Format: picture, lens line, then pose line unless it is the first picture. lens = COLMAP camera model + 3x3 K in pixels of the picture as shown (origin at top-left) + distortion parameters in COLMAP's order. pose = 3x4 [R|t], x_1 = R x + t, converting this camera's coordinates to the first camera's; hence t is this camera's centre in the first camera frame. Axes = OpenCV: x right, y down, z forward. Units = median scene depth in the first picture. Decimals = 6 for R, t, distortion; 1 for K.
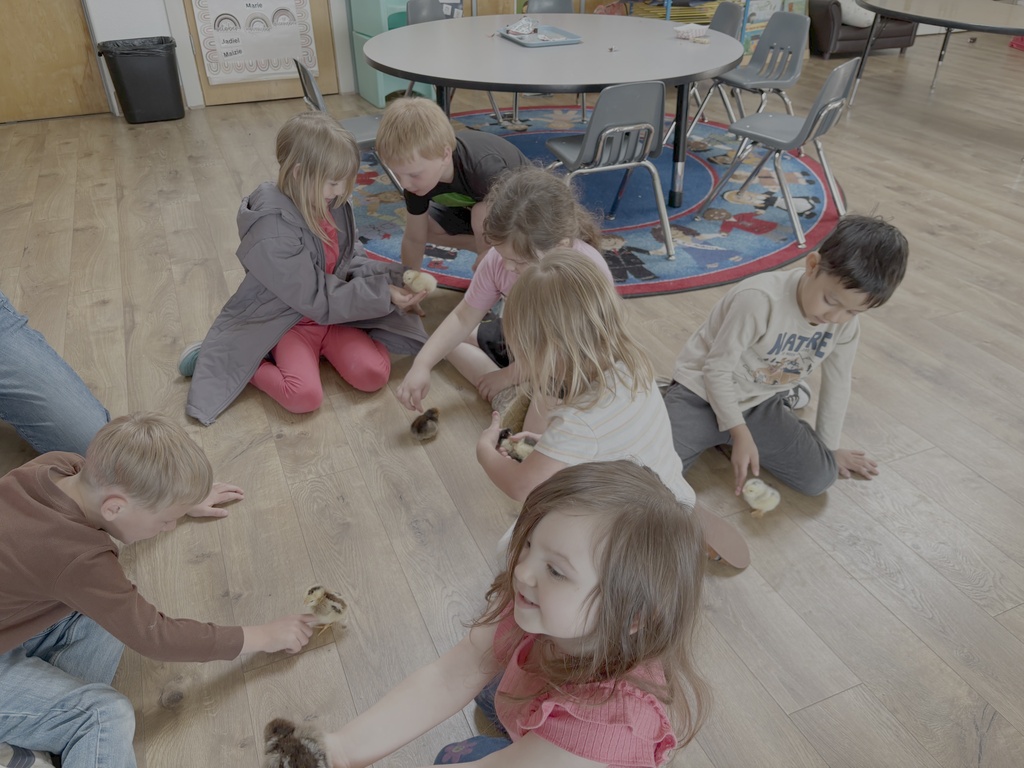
lens RADIAL K [[785.8, 0, 511.5], [0, 785.8, 403.2], [0, 0, 1]] dist [0.054585, -0.073772]
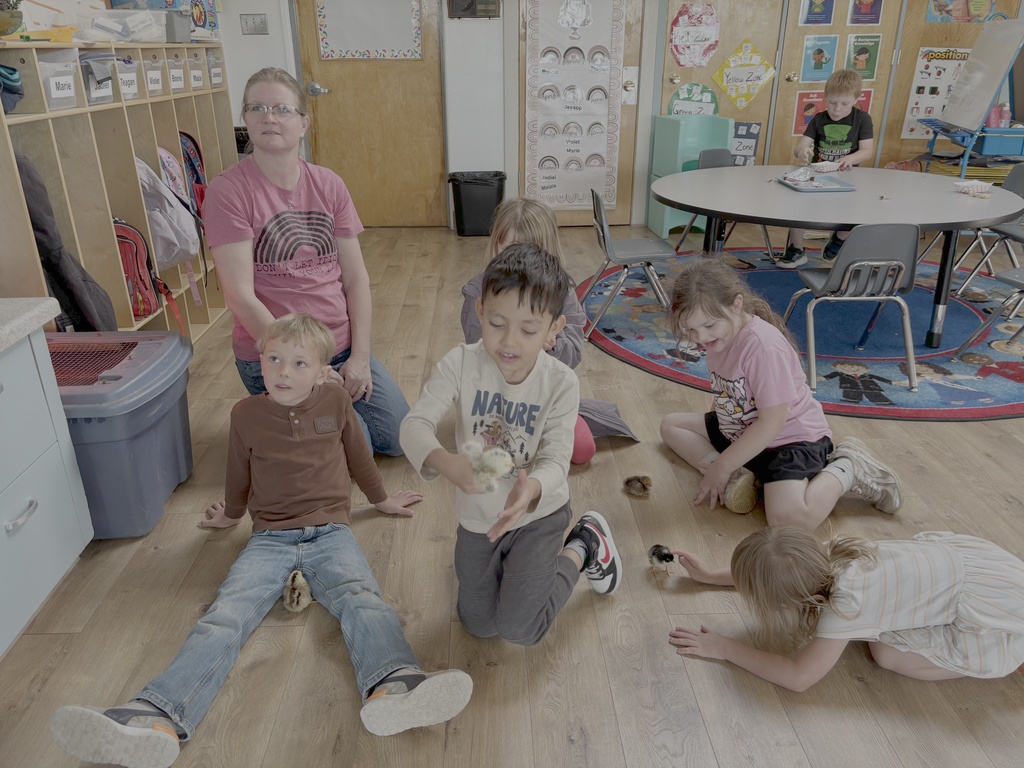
lens RADIAL K [[785.8, 0, 511.5], [0, 785.8, 403.2], [0, 0, 1]] dist [0.054585, -0.073772]
pose [[0.932148, 0.143305, -0.332511, 0.056271], [-0.196230, 0.971725, -0.131313, 0.063463], [0.304291, 0.187652, 0.933913, -0.103321]]
